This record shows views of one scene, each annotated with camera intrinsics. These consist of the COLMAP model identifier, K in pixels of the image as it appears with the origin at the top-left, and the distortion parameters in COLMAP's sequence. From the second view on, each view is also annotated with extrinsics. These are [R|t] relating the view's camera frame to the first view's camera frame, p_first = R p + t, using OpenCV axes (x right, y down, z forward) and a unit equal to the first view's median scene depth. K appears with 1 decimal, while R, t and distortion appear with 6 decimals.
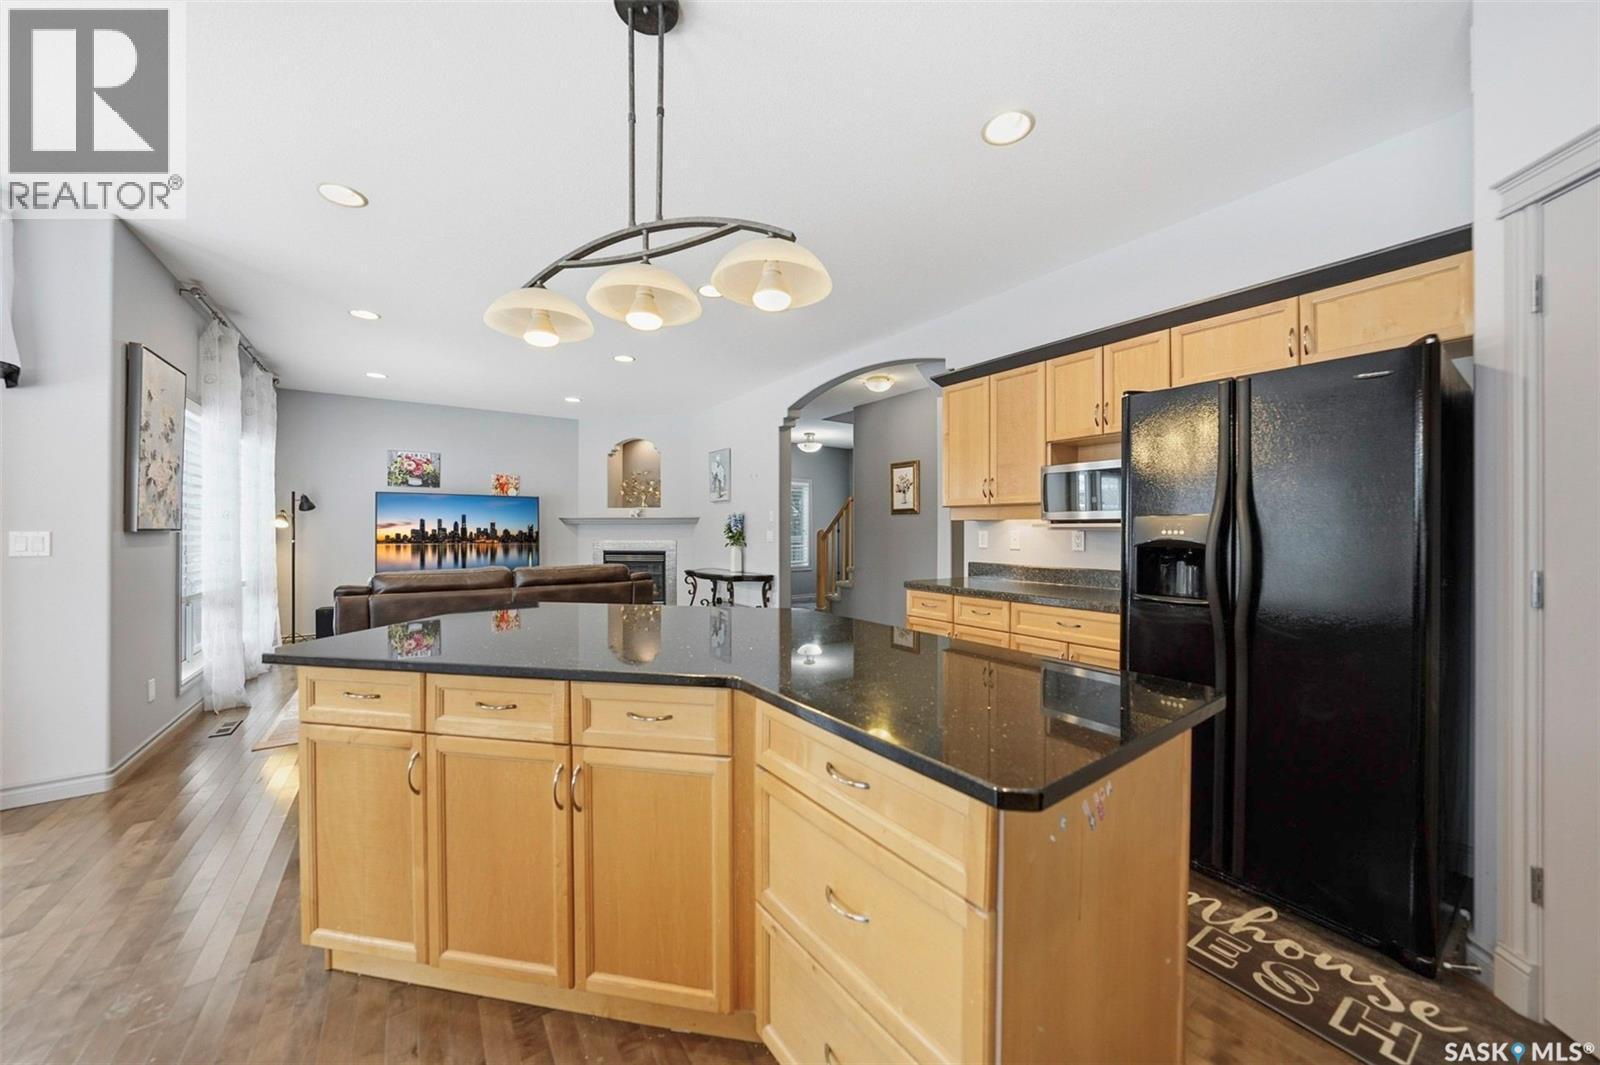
lens RADIAL K [[551.7, 0, 800.0], [0, 551.7, 532.5], [0, 0, 1]] dist [-0.031725, 0.007443]
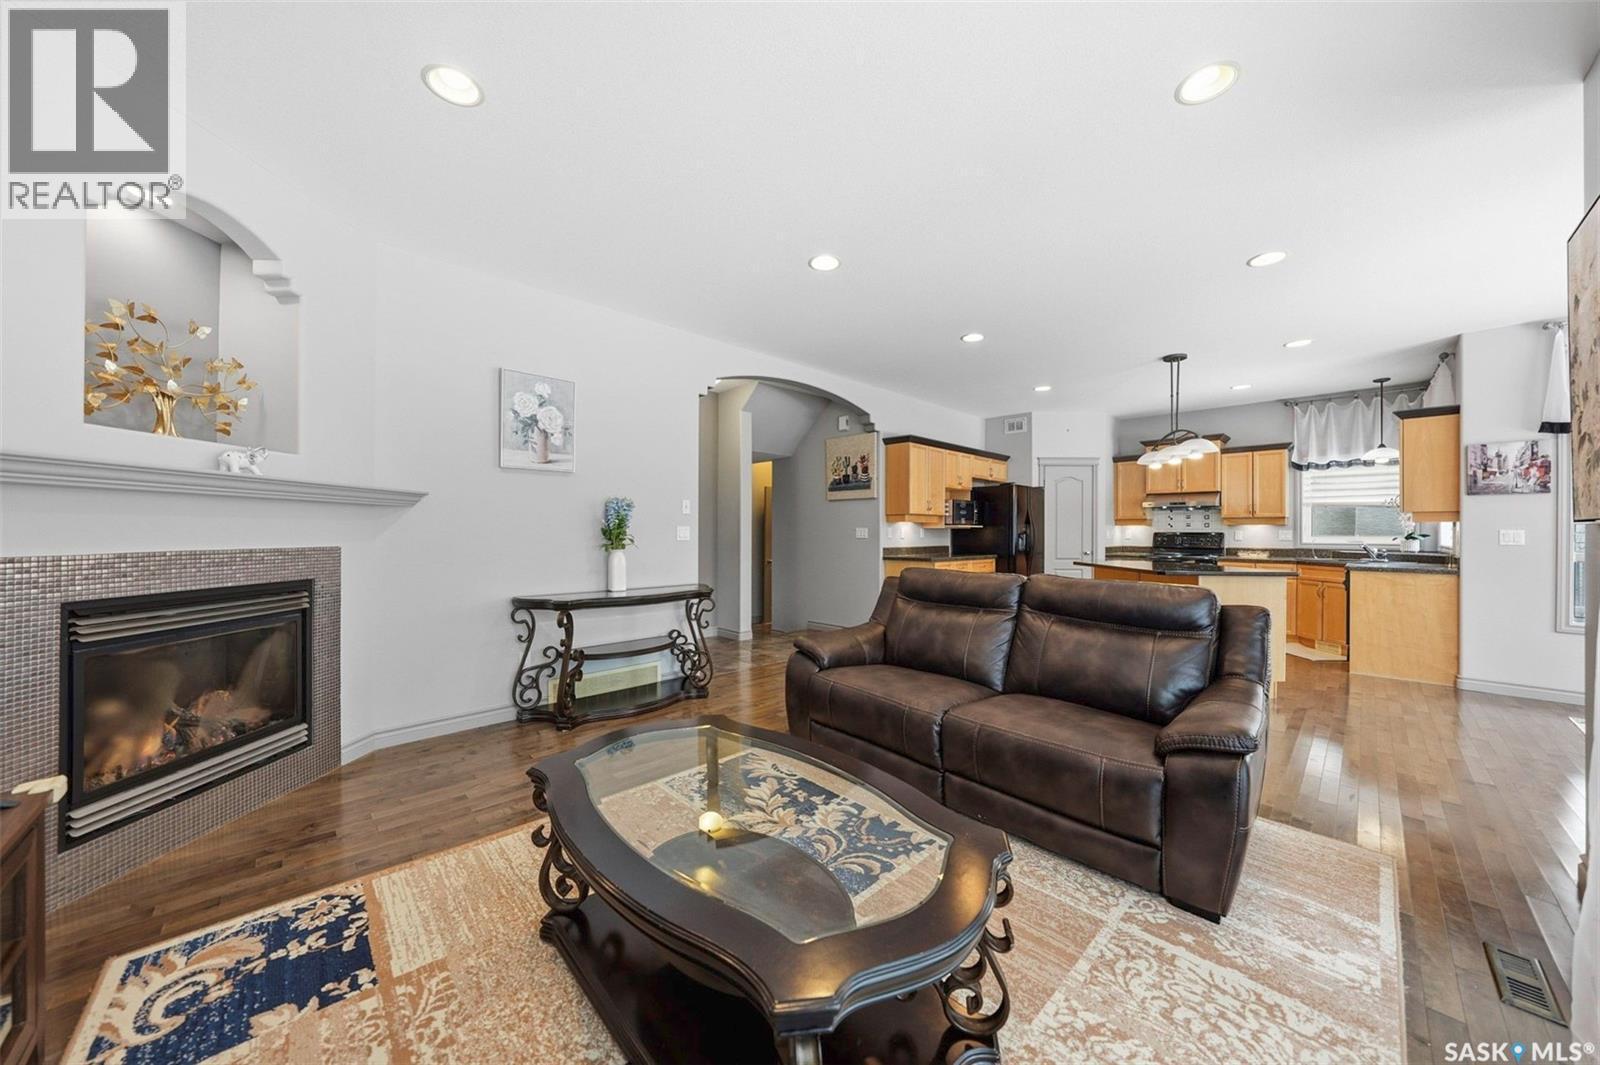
lens RADIAL K [[551.7, 0, 800.0], [0, 551.7, 532.5], [0, 0, 1]] dist [-0.031725, 0.007443]
pose [[-0.141412, -0.001931, 0.989949, -0.766362], [0.000791, 0.999998, 0.002063, 0.003974], [-0.989950, 0.001075, -0.141410, 0.887644]]
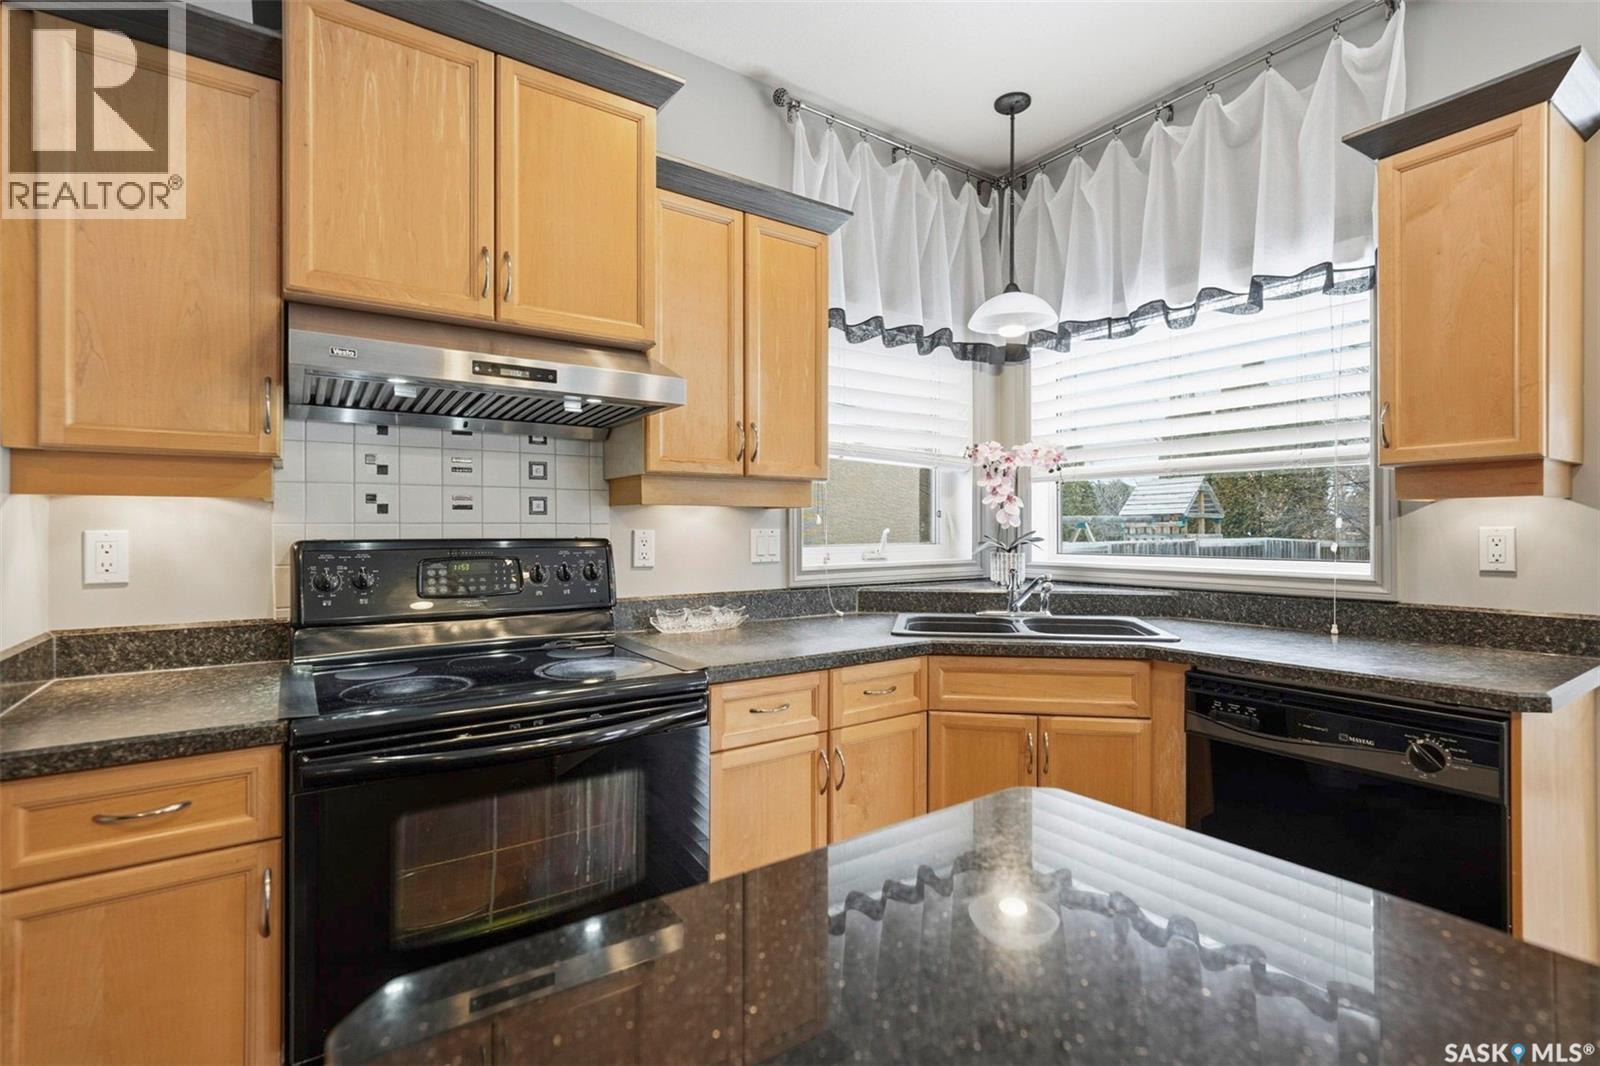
lens RADIAL K [[736.5, 0, 800.0], [0, 736.5, 533.0], [0, 0, 1]] dist [-0.000774, 0.000211]
pose [[-0.999976, 0.003093, 0.006258, 0.089615], [0.003144, 0.999962, 0.008188, 0.002111], [-0.006232, 0.008207, -0.999947, 0.248334]]
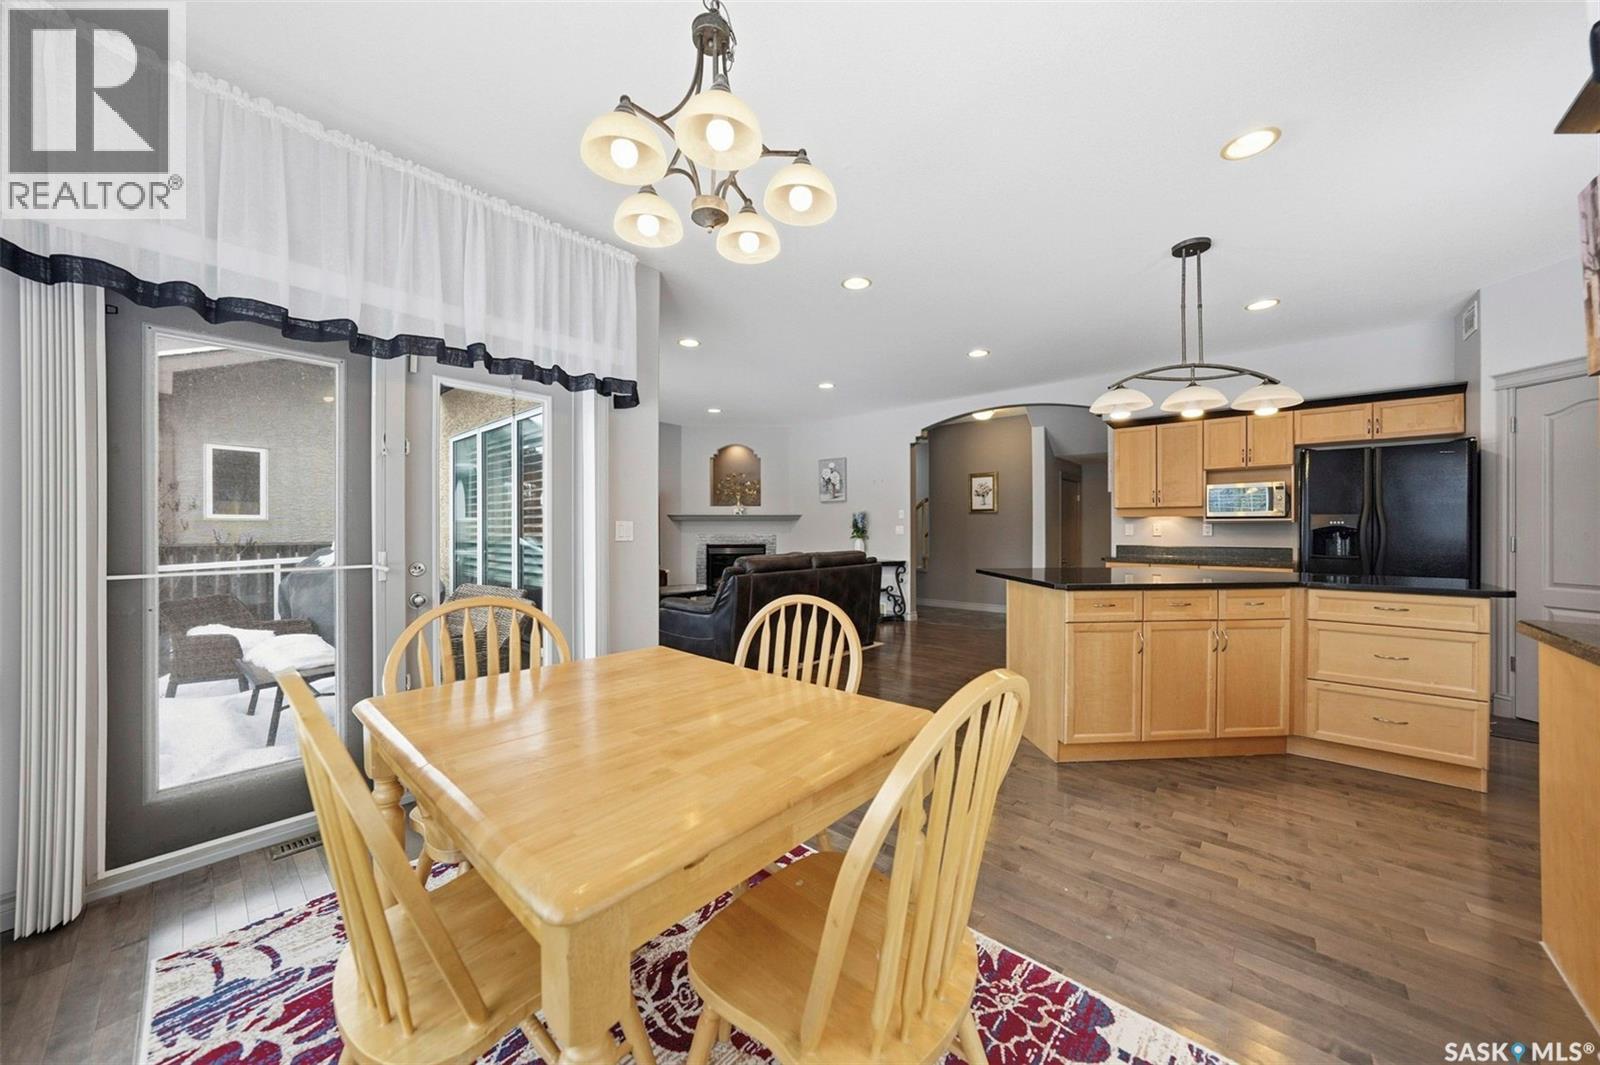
lens RADIAL K [[541.5, 0, 801.4], [0, 541.5, 529.6], [0, 0, 1]] dist [-0.023265, 0.005602]
pose [[0.972461, -0.001071, 0.233064, -0.522618], [0.002060, 0.999990, -0.004002, 0.009465], [-0.233058, 0.004372, 0.972453, -0.134482]]
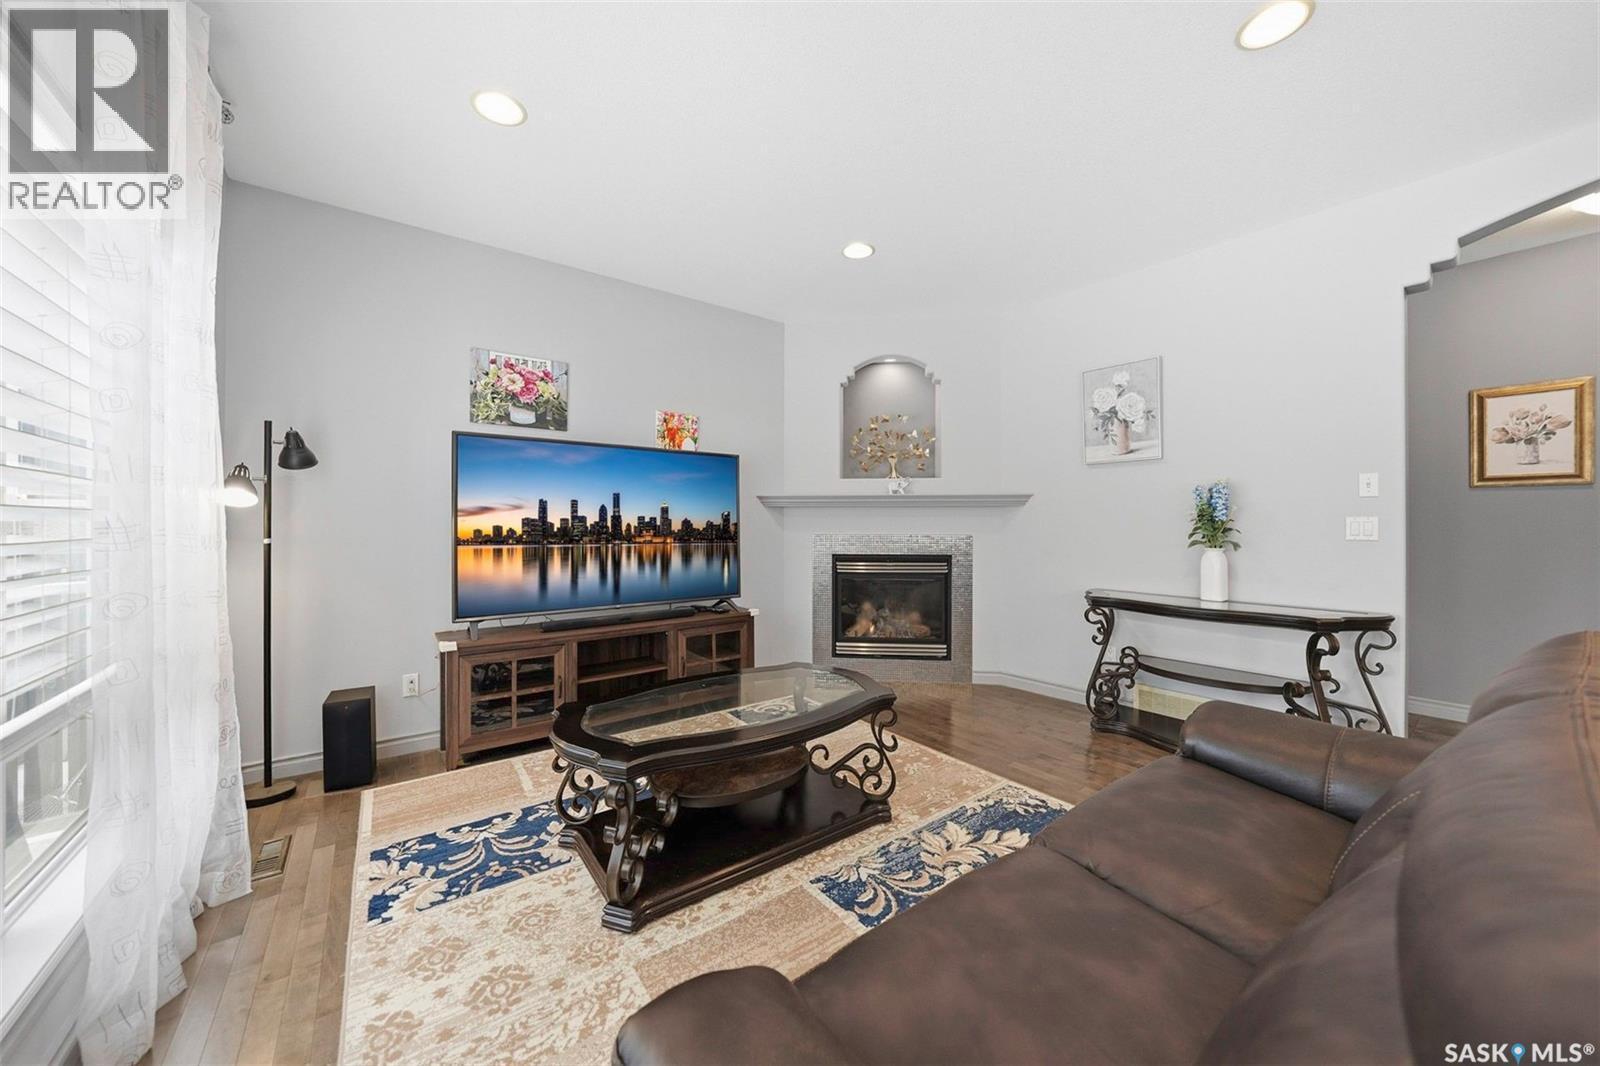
lens RADIAL K [[555.8, 0, 797.2], [0, 555.8, 527.6], [0, 0, 1]] dist [-0.020295, 0.000003]
pose [[0.999503, 0.000678, 0.031509, -0.505102], [-0.000749, 0.999997, 0.002257, 0.005285], [-0.031507, -0.002279, 0.999501, 0.525903]]
